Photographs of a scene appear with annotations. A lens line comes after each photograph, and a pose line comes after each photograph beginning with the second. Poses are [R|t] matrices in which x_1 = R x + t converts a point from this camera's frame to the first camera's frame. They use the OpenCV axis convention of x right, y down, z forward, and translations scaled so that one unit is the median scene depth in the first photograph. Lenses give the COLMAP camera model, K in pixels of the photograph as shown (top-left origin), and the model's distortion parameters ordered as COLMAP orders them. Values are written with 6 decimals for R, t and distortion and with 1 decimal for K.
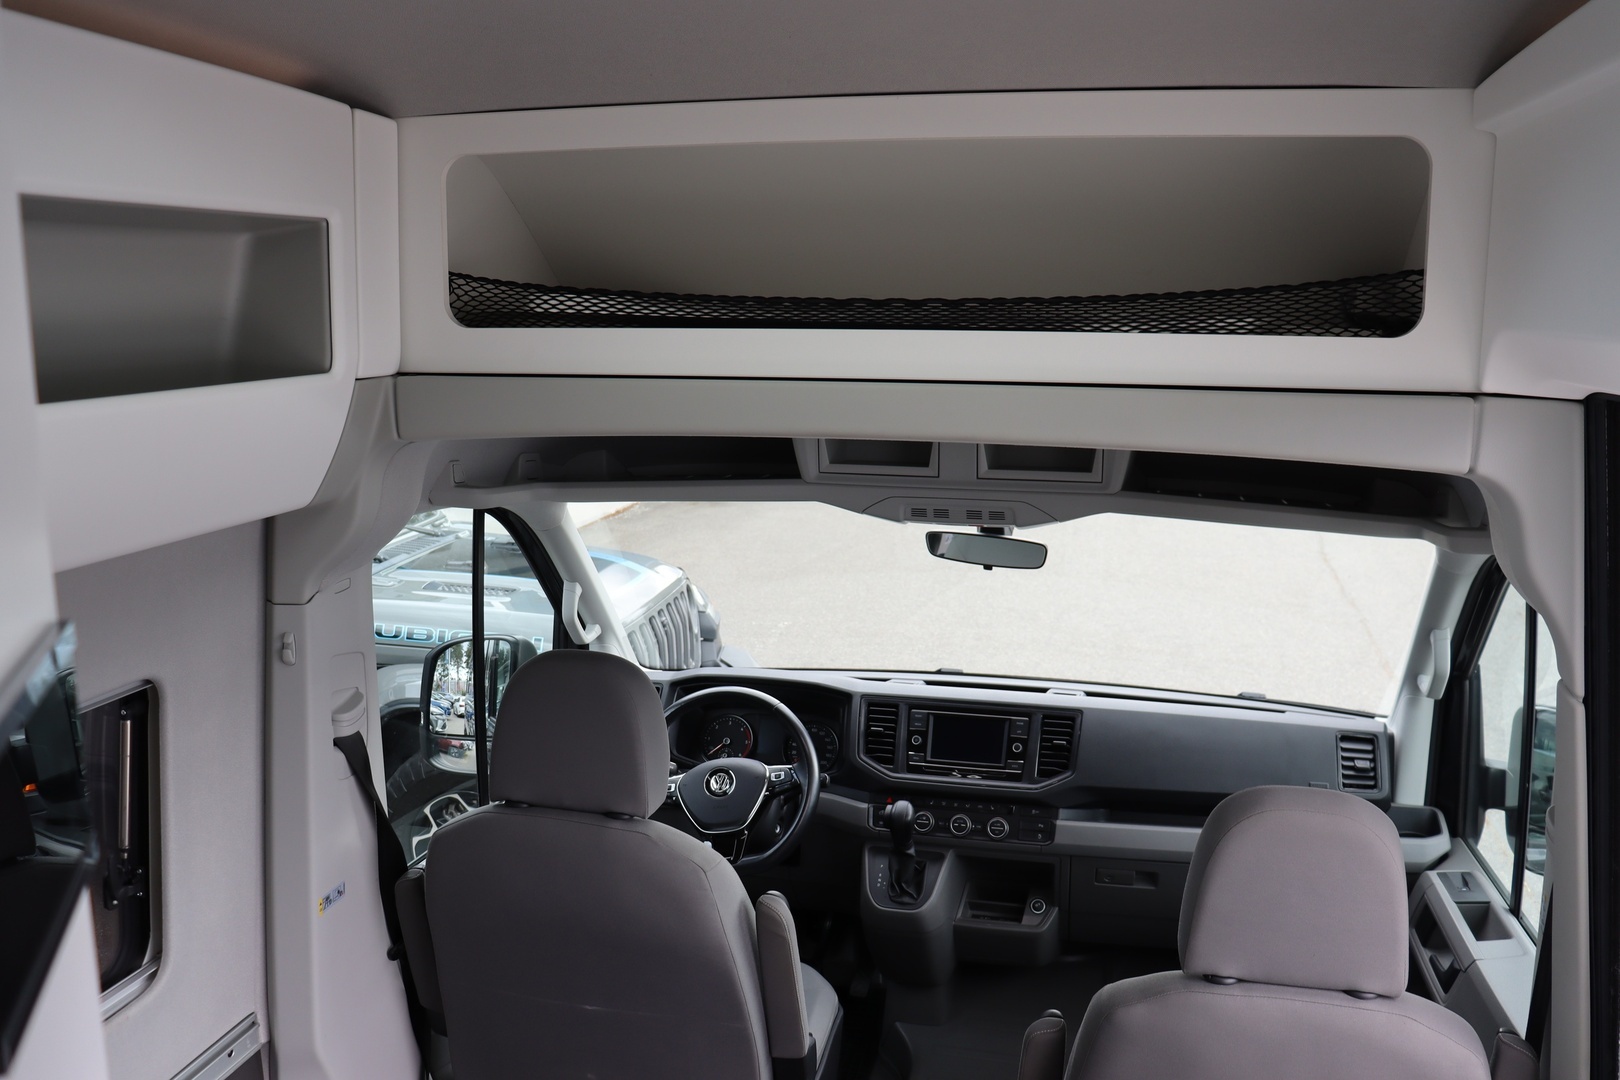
lens RADIAL K [[1331.4, 0, 818.3], [0, 1331.4, 519.9], [0, 0, 1]] dist [-0.178988, 0.164750]
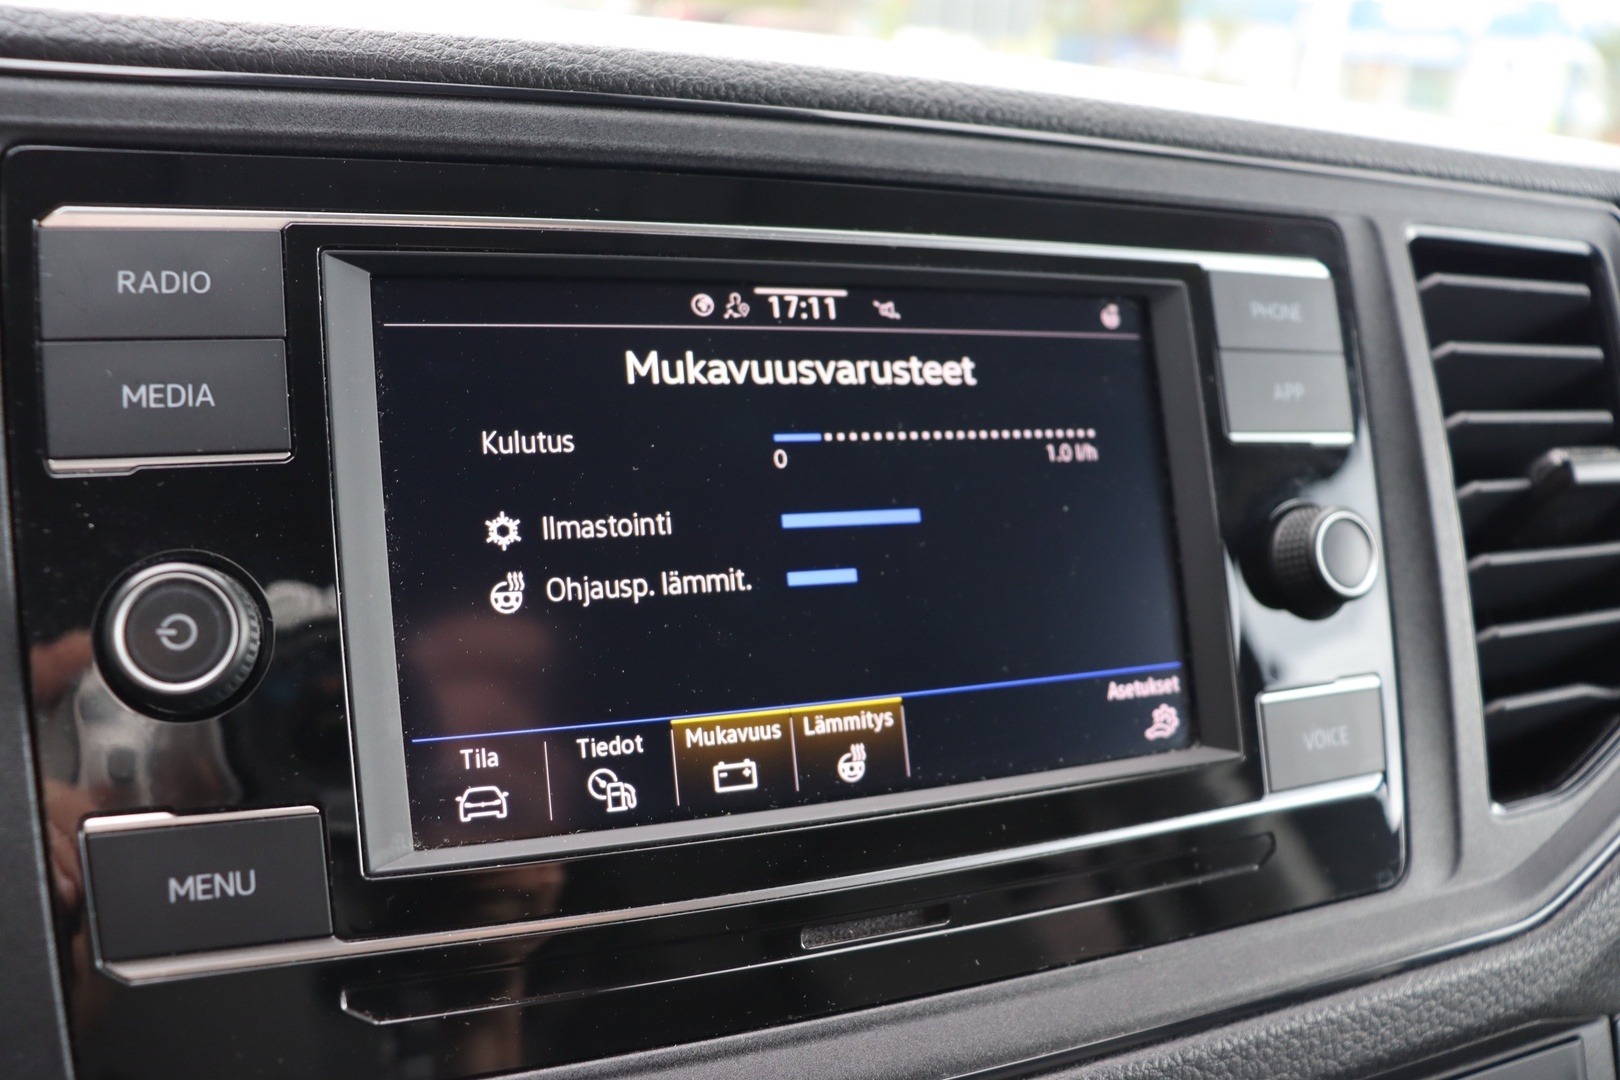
lens RADIAL K [[1255.0, 0, 789.3], [0, 1255.0, 535.1], [0, 0, 1]] dist [-0.166139, 0.107000]
pose [[0.821169, -0.130321, 0.555606, 0.067829], [0.009920, 0.976690, 0.214427, 0.152901], [-0.570599, -0.170570, 0.803320, 0.958960]]
